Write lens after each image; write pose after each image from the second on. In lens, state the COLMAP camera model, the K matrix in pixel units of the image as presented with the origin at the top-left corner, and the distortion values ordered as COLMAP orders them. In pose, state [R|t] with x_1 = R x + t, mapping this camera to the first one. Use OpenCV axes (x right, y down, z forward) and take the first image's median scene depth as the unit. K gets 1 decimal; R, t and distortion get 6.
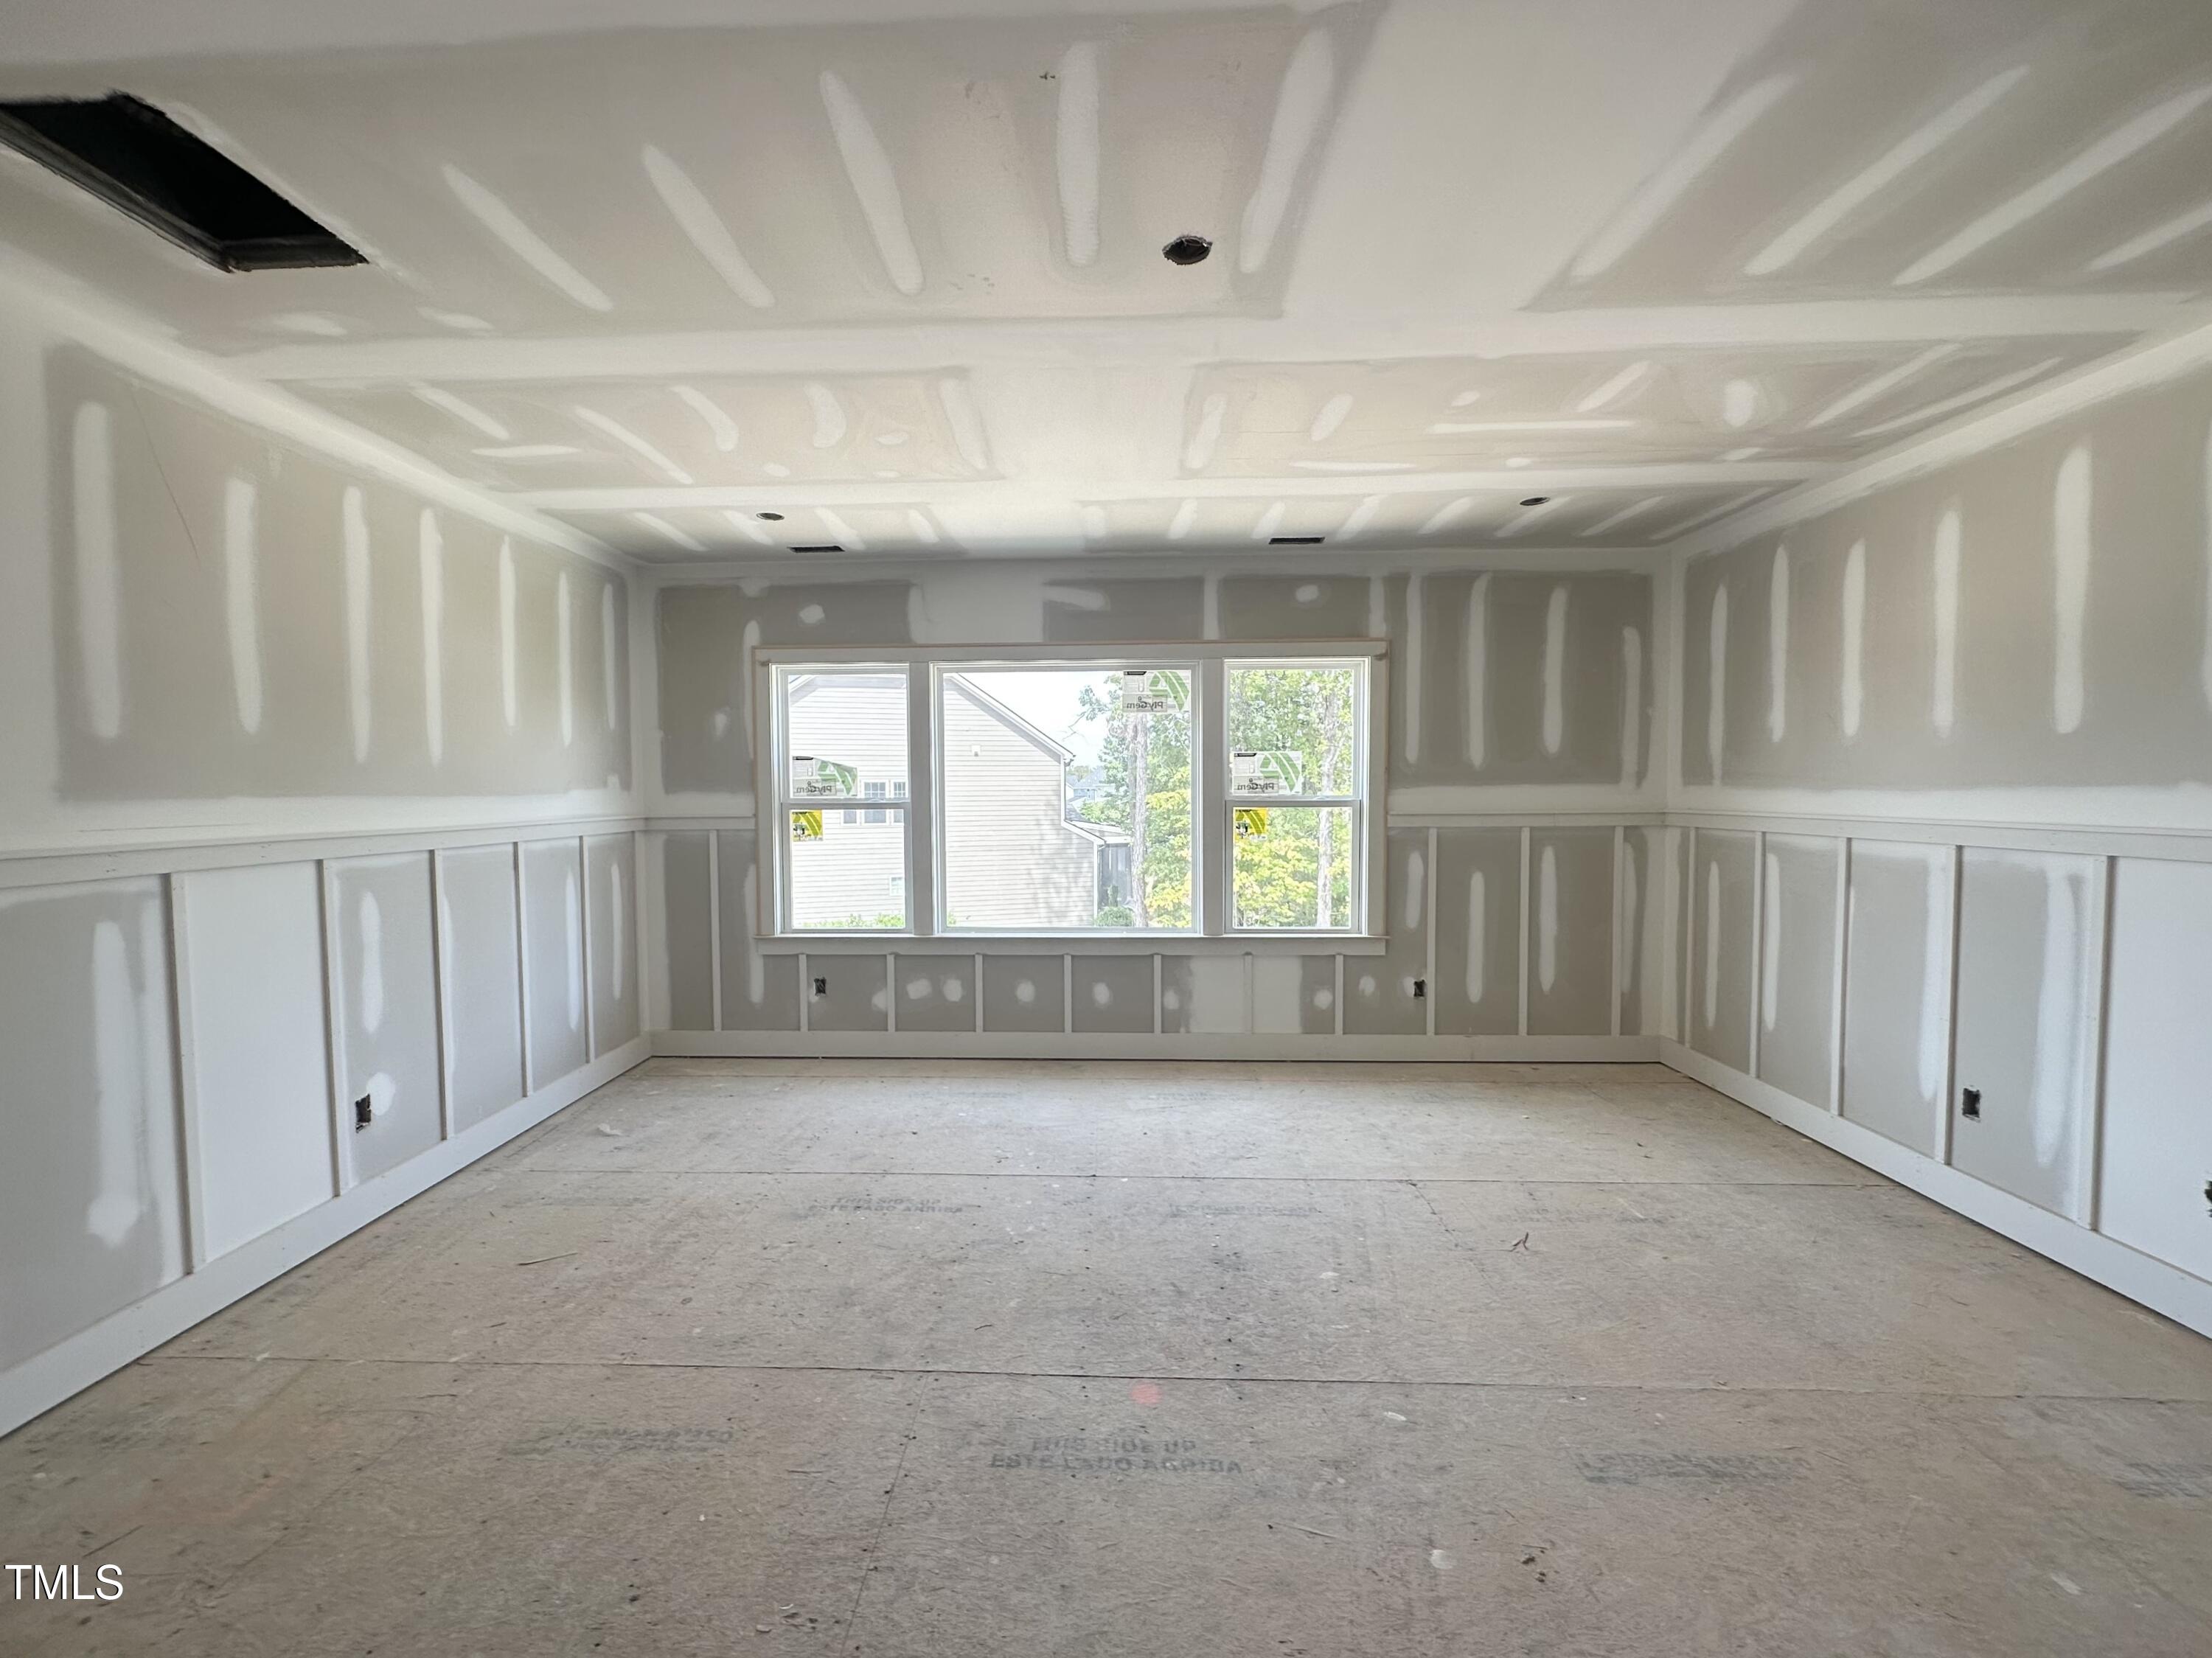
lens RADIAL K [[869.5, 0, 1122.3], [0, 869.5, 825.5], [0, 0, 1]] dist [-0.000751, -0.000122]
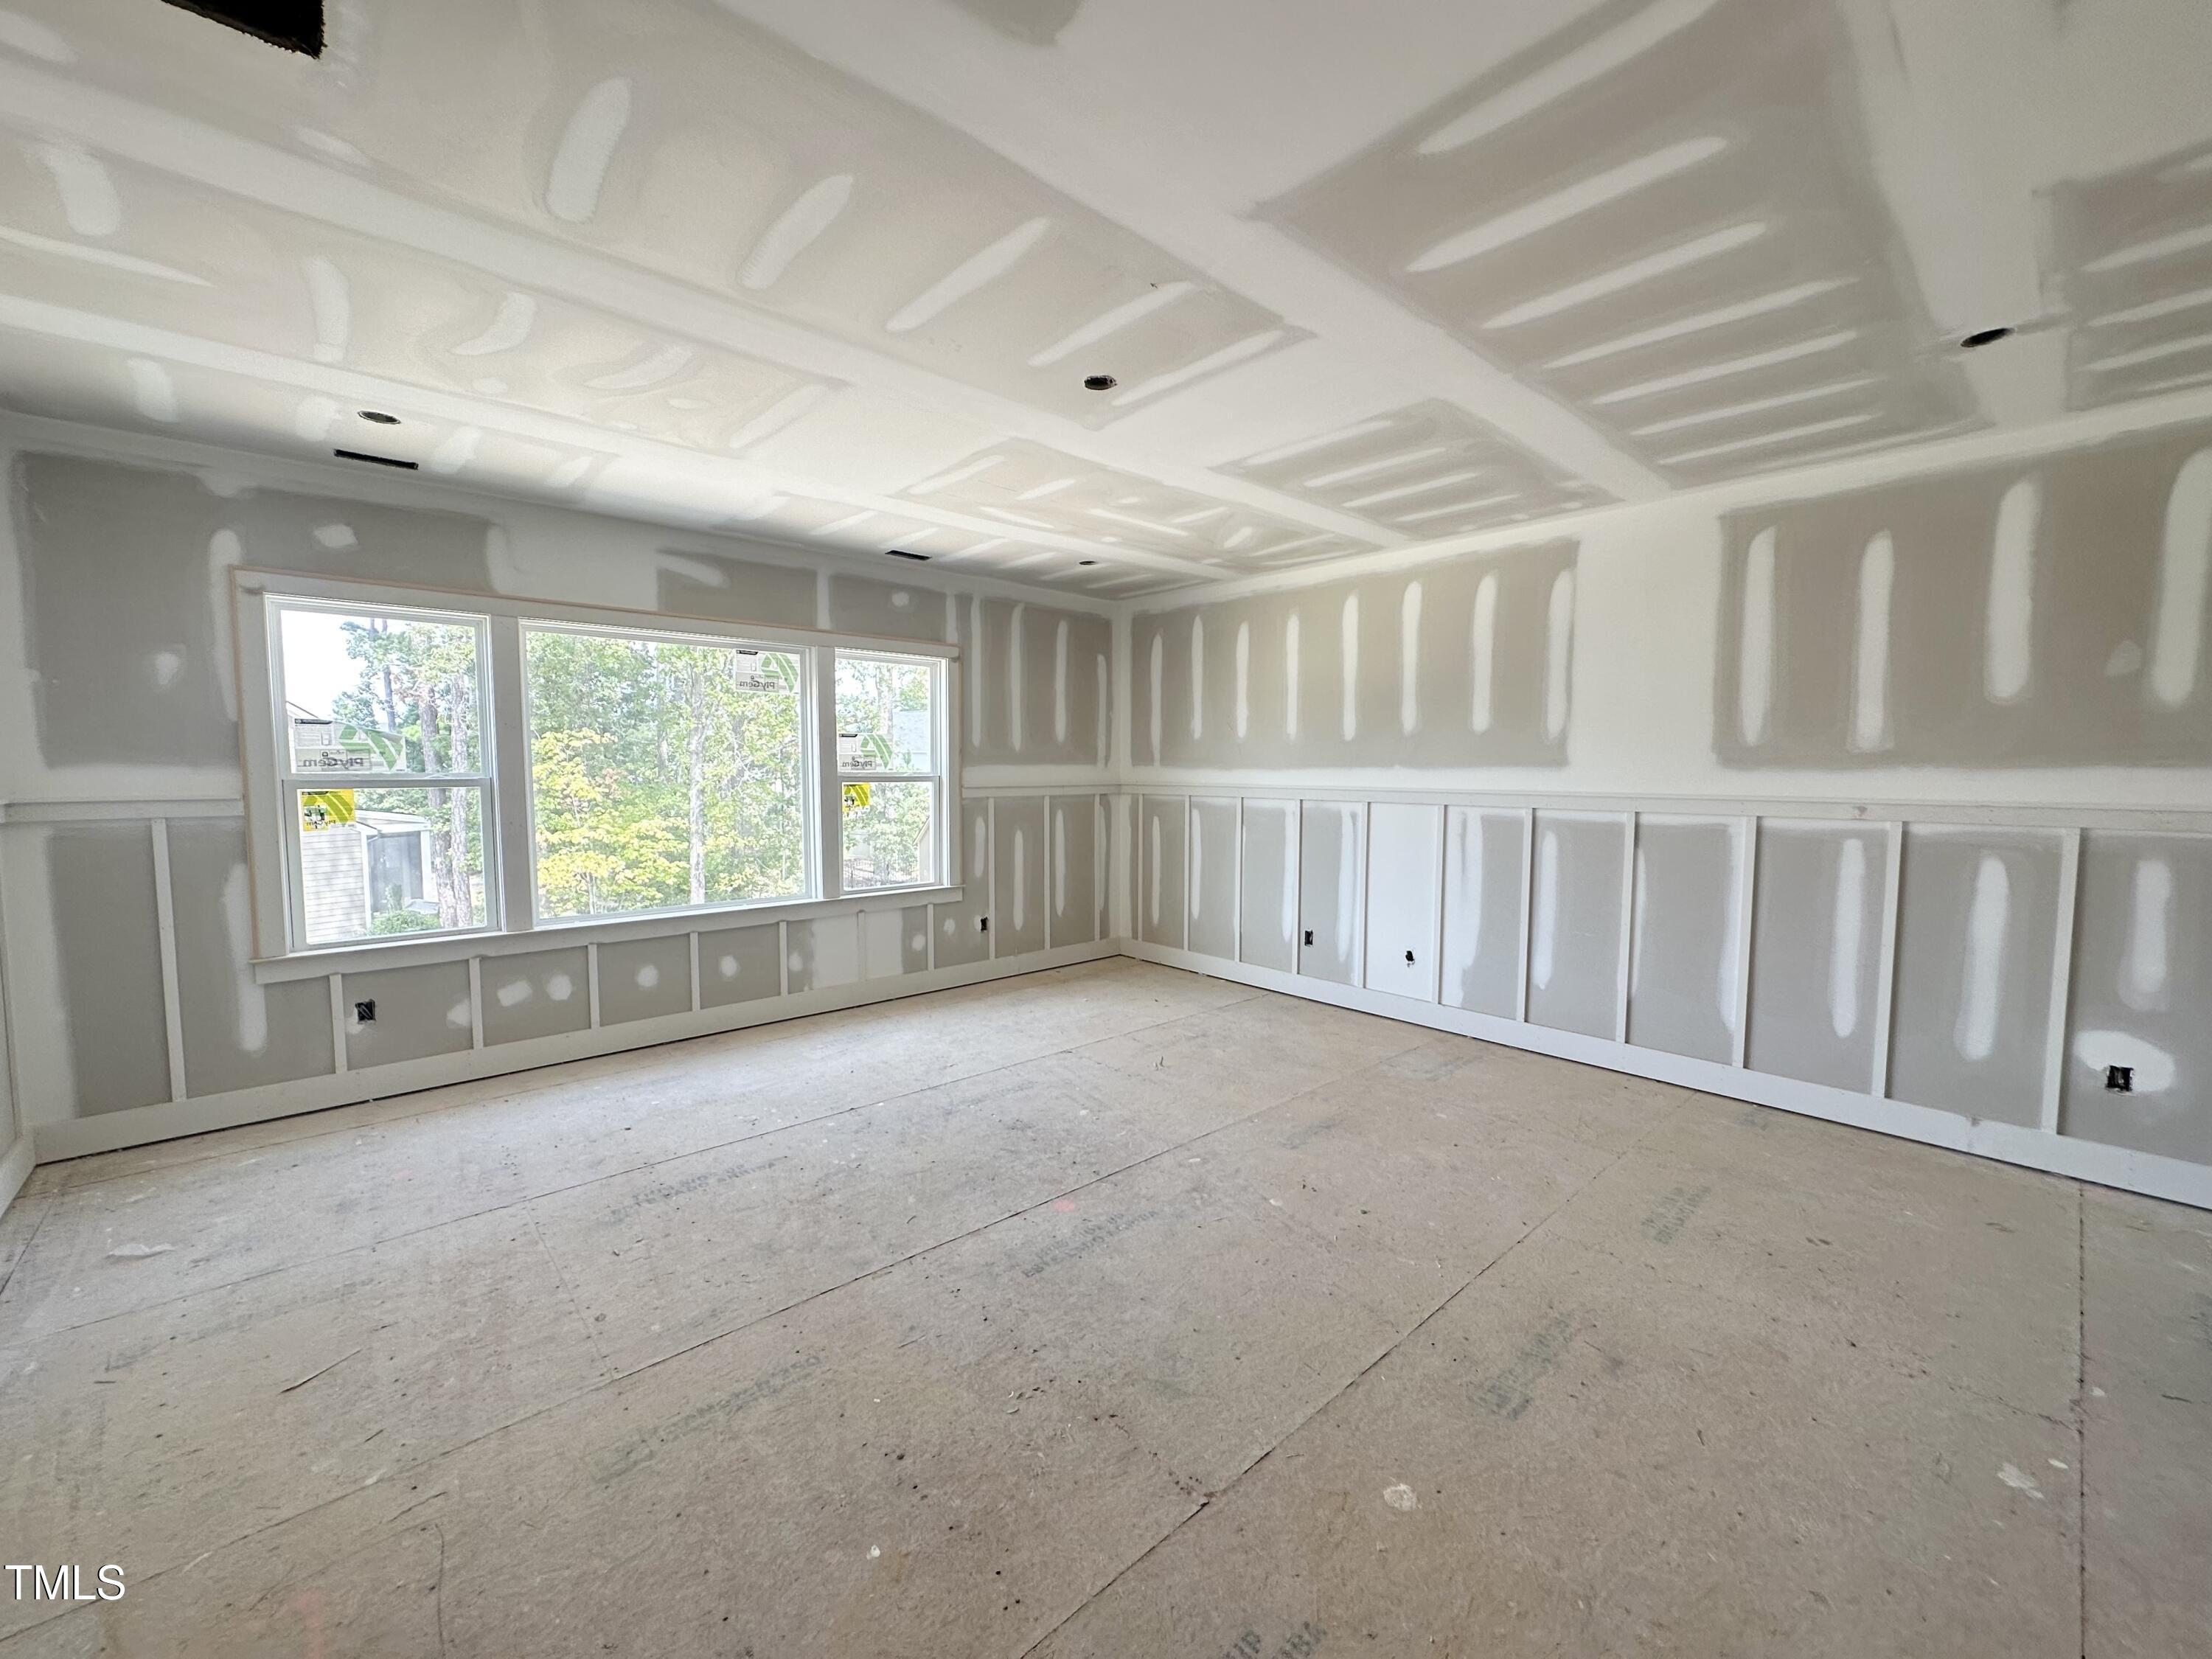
lens RADIAL K [[869.6, 0, 1030.2], [0, 869.6, 824.7], [0, 0, 1]] dist [-0.000751, -0.000122]
pose [[0.744550, -0.037847, 0.666493, -0.474746], [0.022293, 0.999244, 0.031838, 0.003585], [-0.667194, -0.008847, 0.744831, 0.009015]]
